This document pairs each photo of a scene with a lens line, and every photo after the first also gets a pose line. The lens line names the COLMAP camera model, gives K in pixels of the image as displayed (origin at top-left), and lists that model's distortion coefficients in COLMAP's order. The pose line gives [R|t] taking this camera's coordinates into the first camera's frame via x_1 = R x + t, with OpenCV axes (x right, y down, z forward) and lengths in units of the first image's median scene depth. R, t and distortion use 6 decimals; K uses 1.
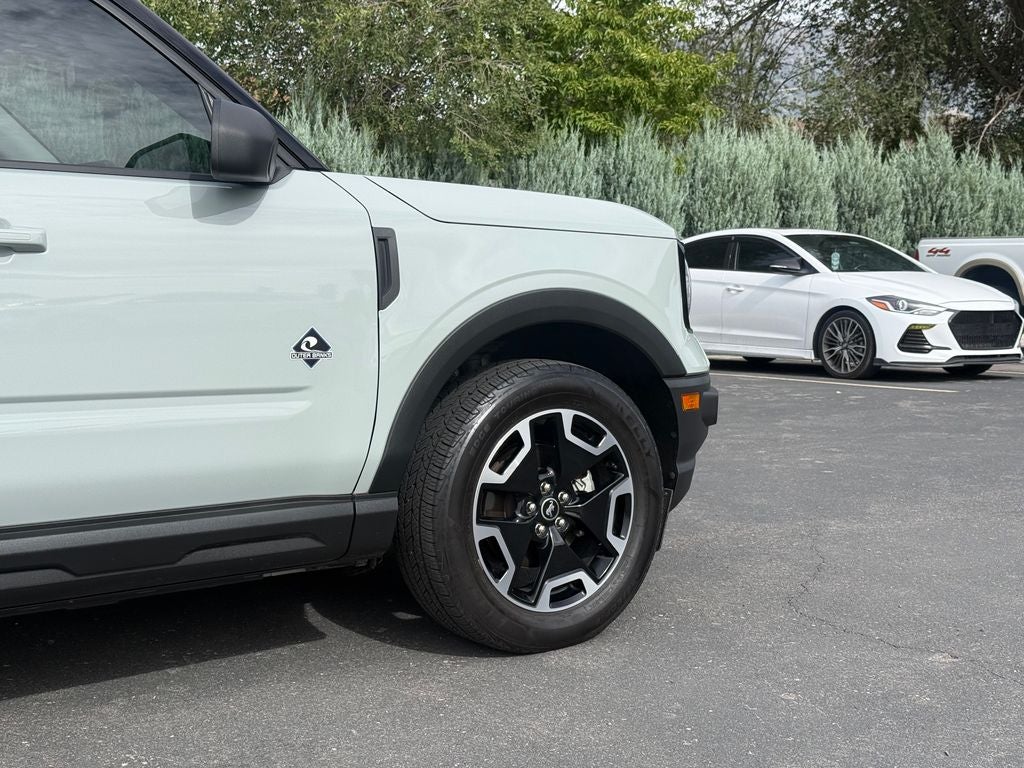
lens RADIAL K [[1420.3, 0, 512.0], [0, 1420.3, 384.0], [0, 0, 1]] dist [0.122177, -0.026032]
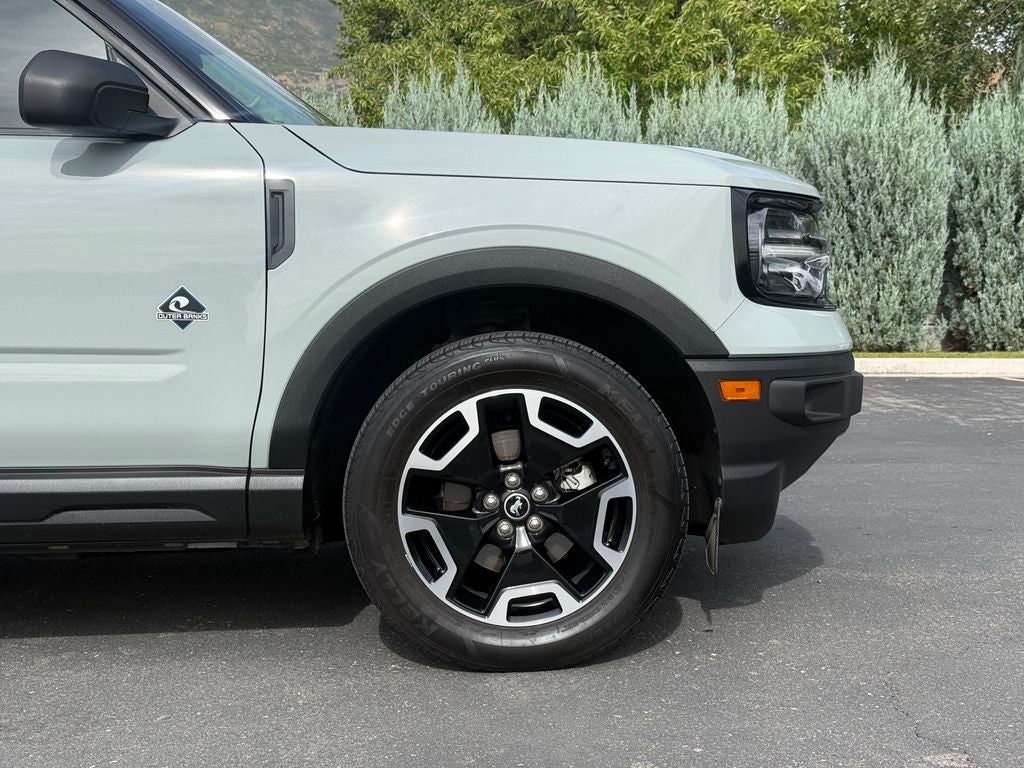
lens RADIAL K [[1420.3, 0, 512.0], [0, 1420.3, 384.0], [0, 0, 1]] dist [0.122177, -0.026032]
pose [[0.836117, 0.034067, -0.547492, 0.501966], [-0.037848, 0.999274, 0.004378, 0.011028], [0.547243, 0.017061, 0.836800, 0.289089]]
